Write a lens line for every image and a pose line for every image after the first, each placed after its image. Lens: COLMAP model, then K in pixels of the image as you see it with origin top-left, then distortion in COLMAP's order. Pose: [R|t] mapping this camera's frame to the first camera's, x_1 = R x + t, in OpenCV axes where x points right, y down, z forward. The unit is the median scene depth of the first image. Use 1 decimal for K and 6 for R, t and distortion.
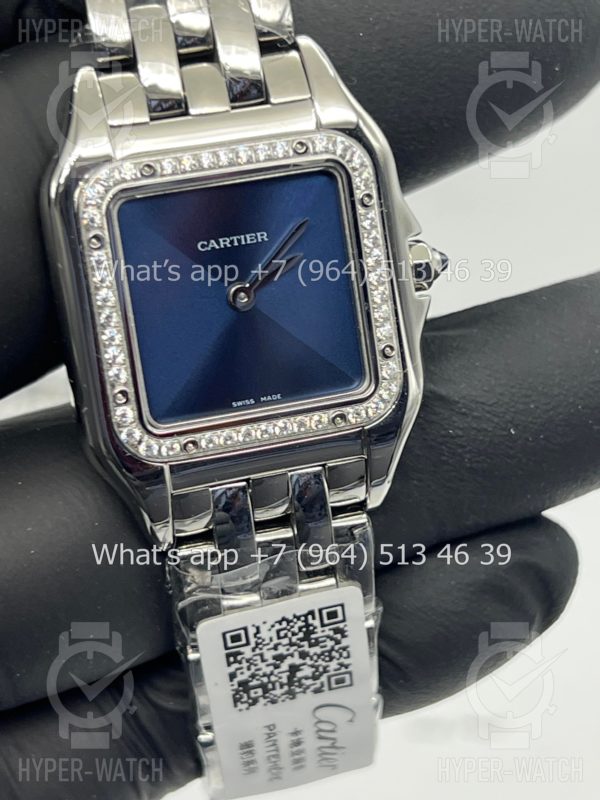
lens RADIAL K [[2236.1, 0, 300.0], [0, 2236.1, 400.0], [0, 0, 1]] dist [0.095063, -0.539837]
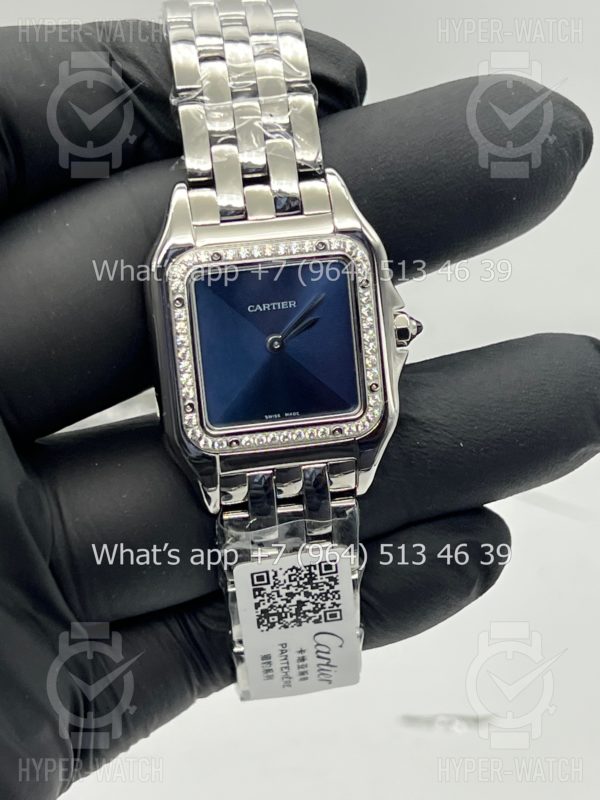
lens RADIAL K [[2750.1, 0, 300.0], [0, 2750.1, 400.0], [0, 0, 1]] dist [-0.625311, 1.303925]
pose [[0.996265, 0.060701, -0.061404, 0.098724], [-0.061164, 0.998111, -0.005697, -0.000325], [0.060943, 0.009432, 0.998097, -0.768310]]
